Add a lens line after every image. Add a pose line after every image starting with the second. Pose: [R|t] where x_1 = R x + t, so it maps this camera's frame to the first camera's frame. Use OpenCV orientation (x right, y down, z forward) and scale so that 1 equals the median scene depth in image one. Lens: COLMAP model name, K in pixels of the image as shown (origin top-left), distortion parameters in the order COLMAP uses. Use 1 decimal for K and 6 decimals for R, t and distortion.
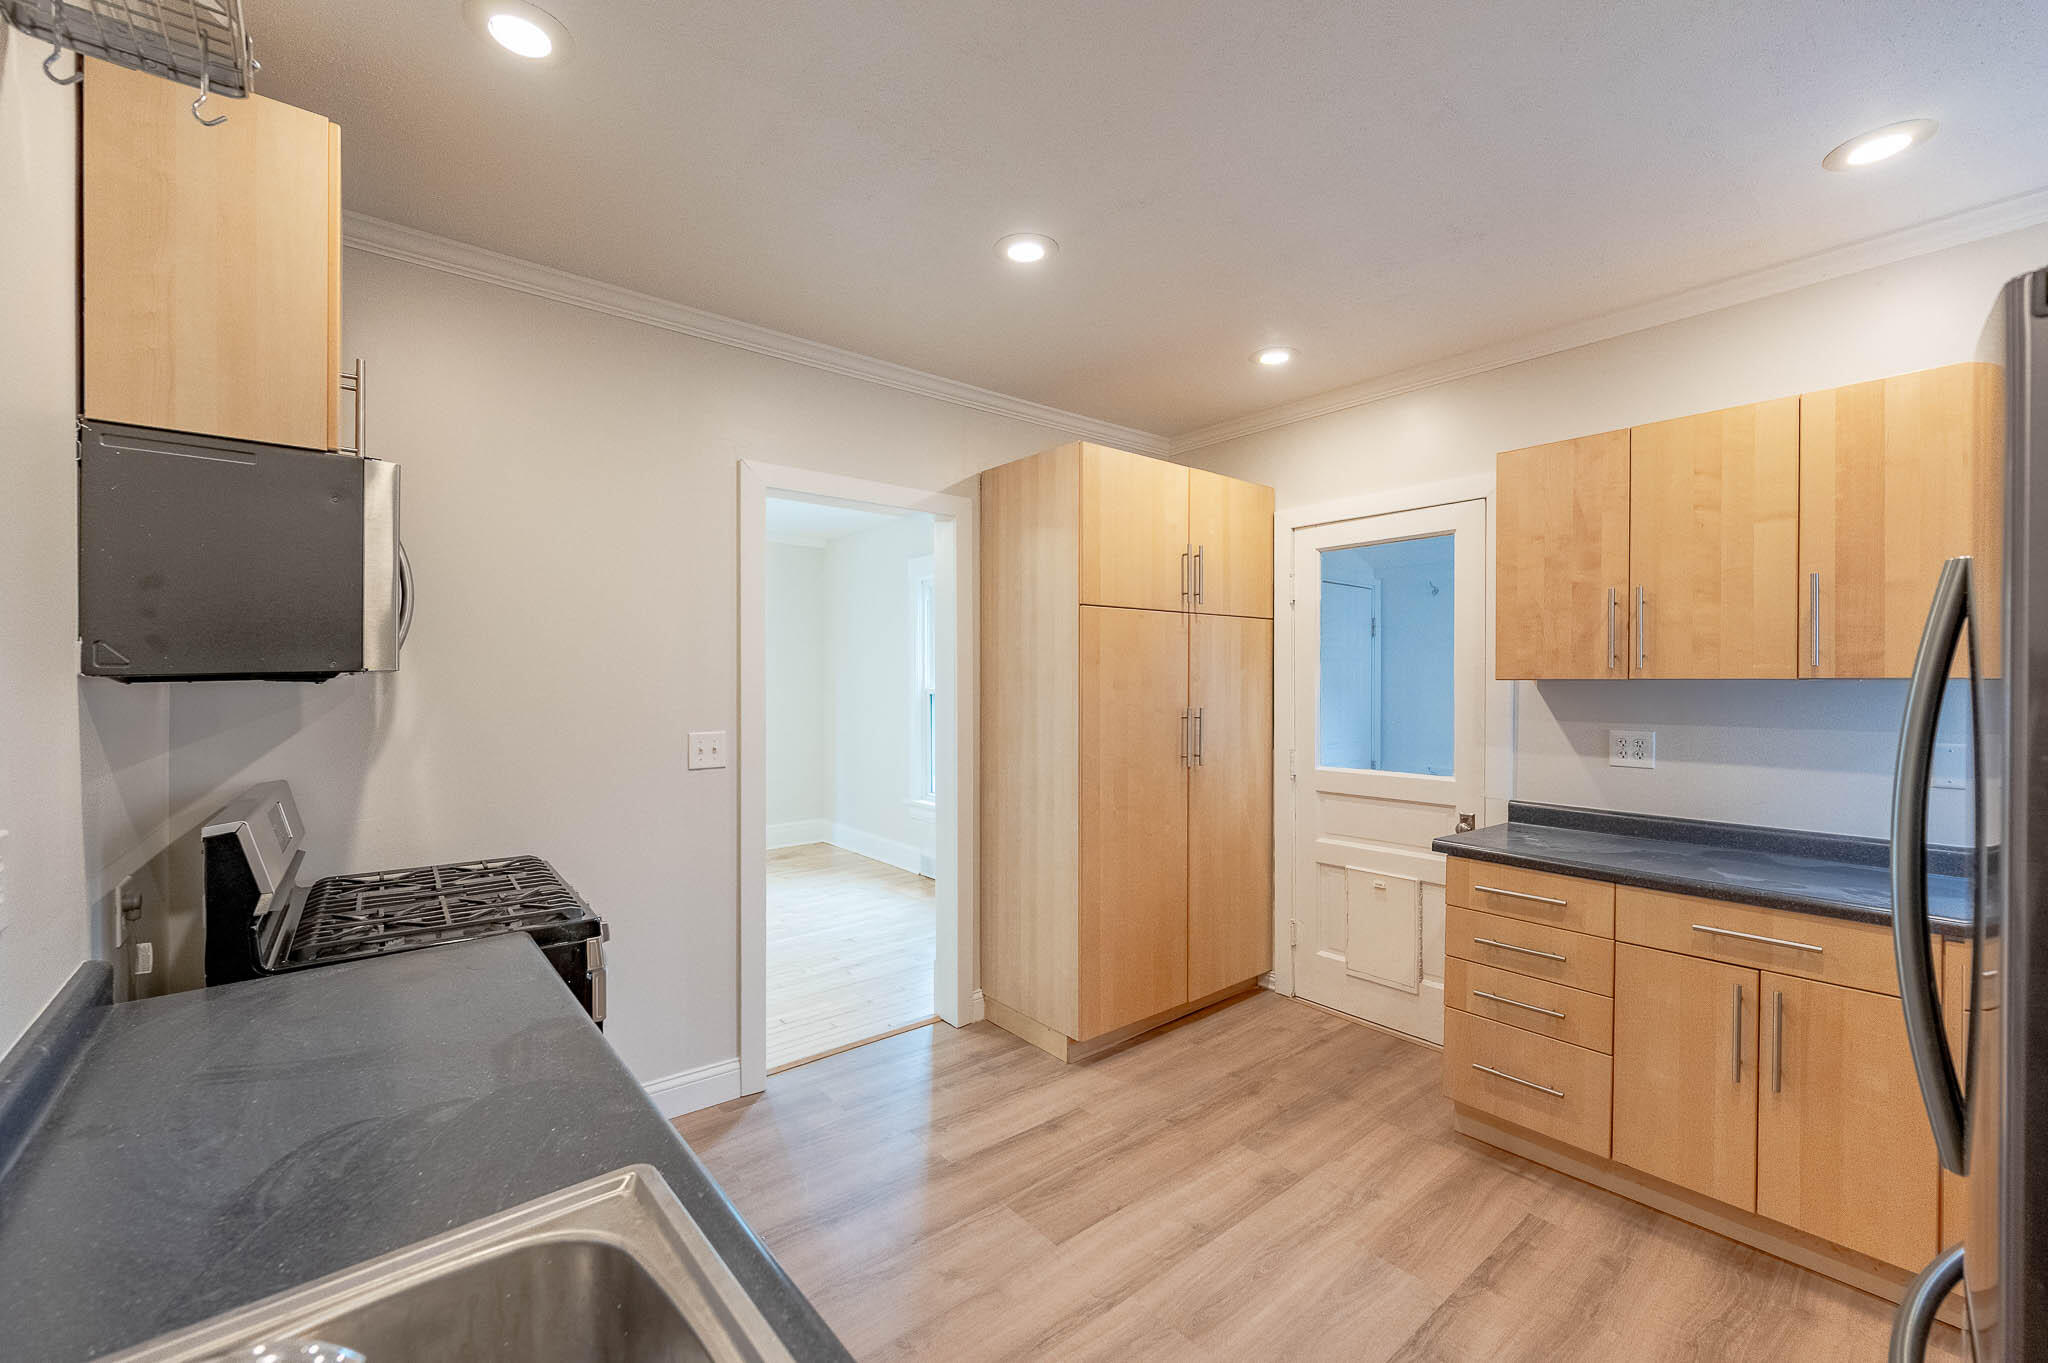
lens RADIAL K [[831.9, 0, 1033.6], [0, 831.9, 679.3], [0, 0, 1]] dist [0.000787, -0.000009]
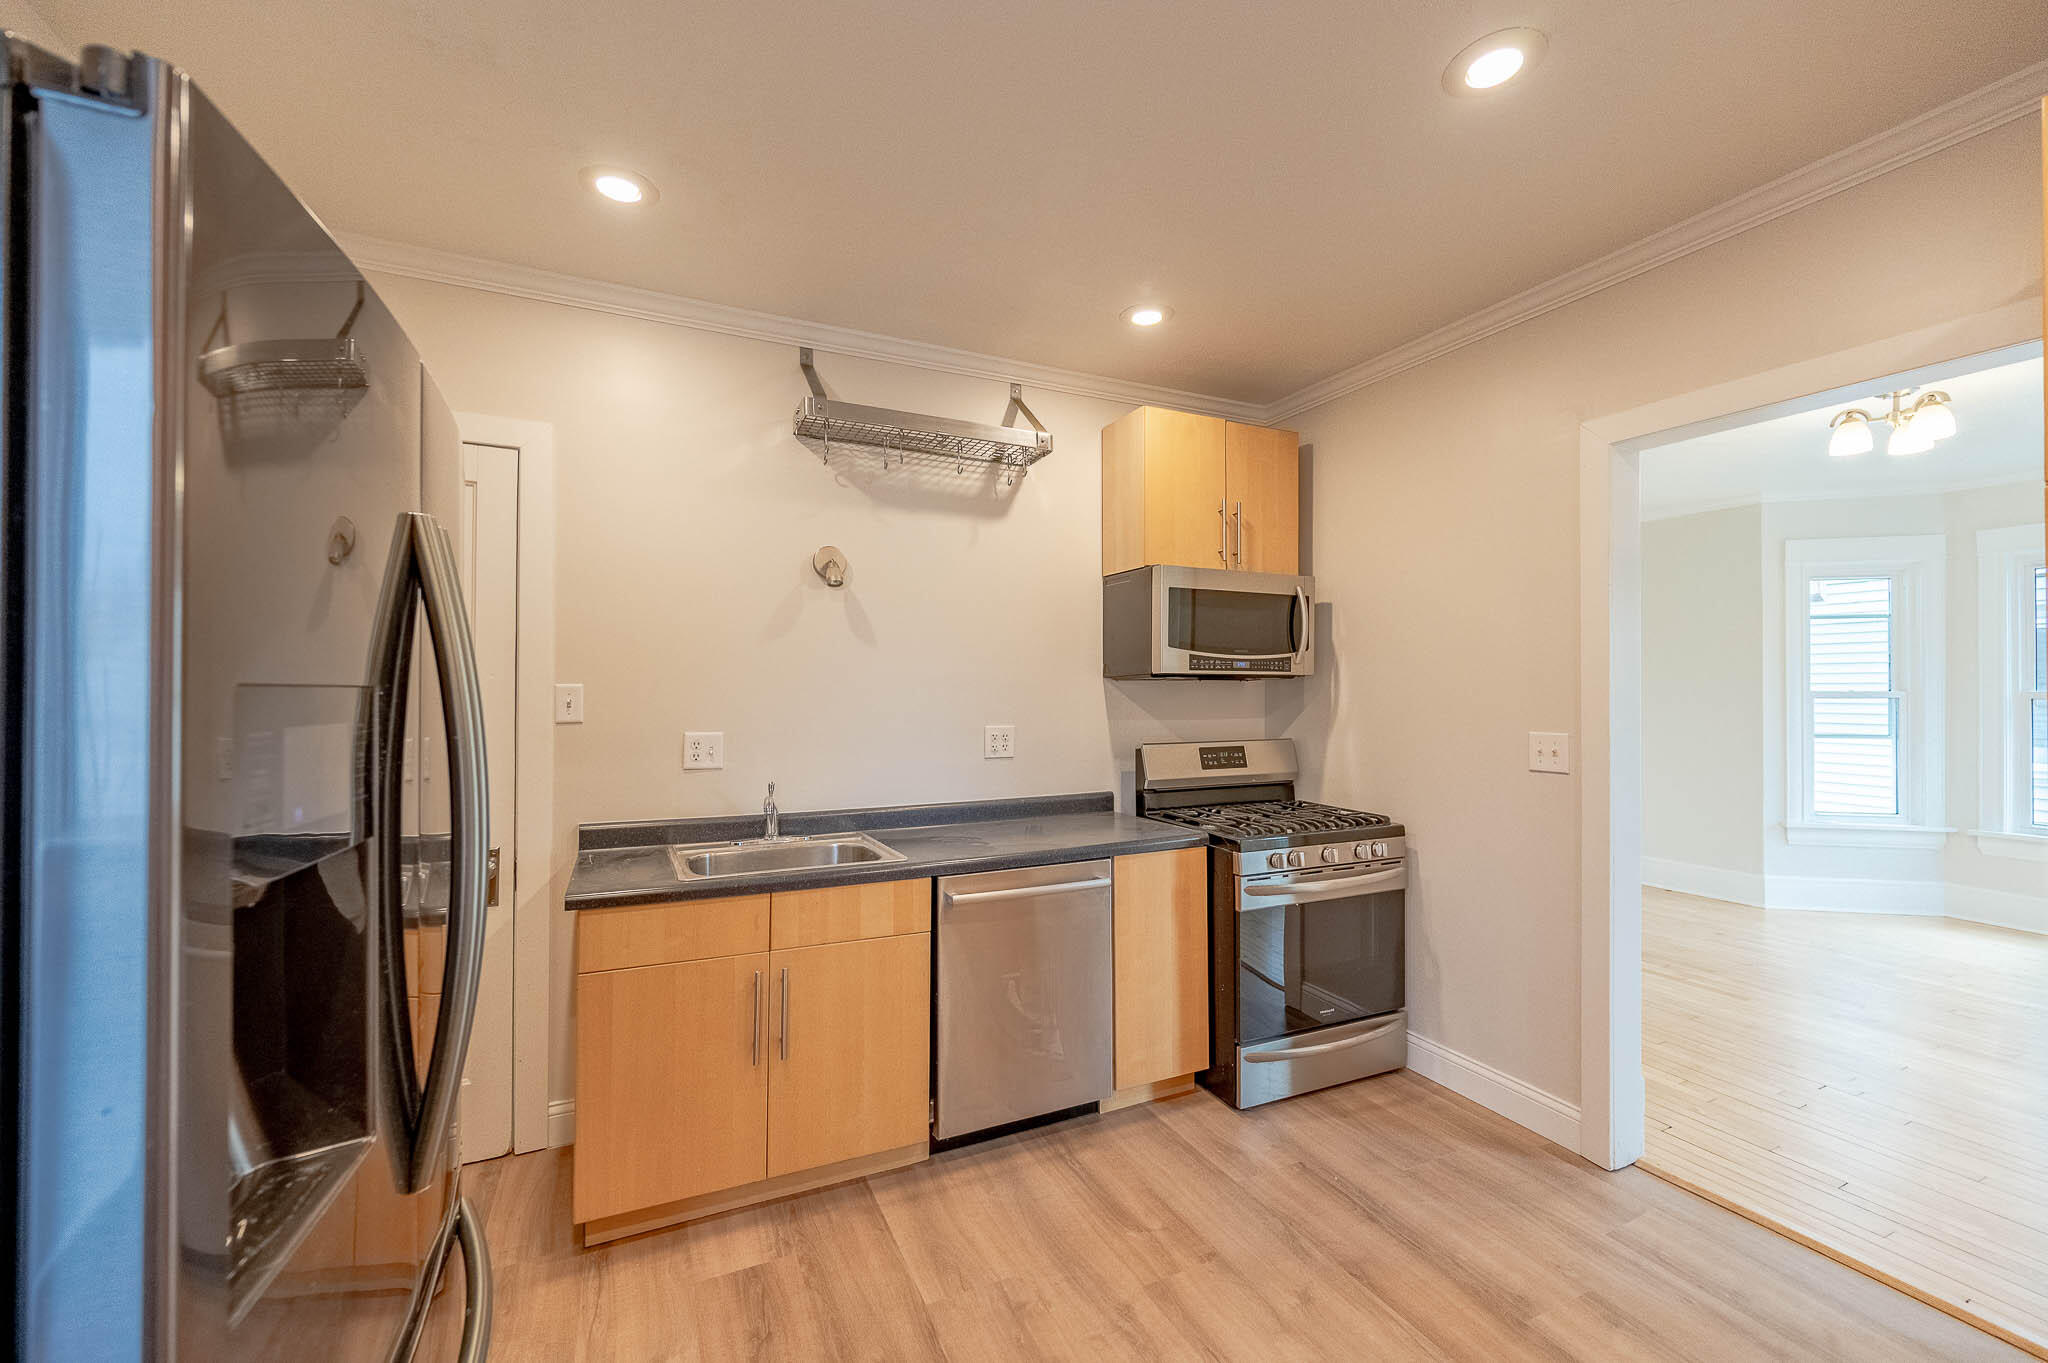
lens RADIAL K [[829.9, 0, 1024.0], [0, 829.9, 681.5], [0, 0, 1]] dist [-0.001067, -0.000161]
pose [[-0.251130, -0.011042, -0.967890, 0.825403], [-0.003612, 0.999939, -0.010470, 0.023316], [0.967947, 0.000867, -0.251154, 0.845958]]
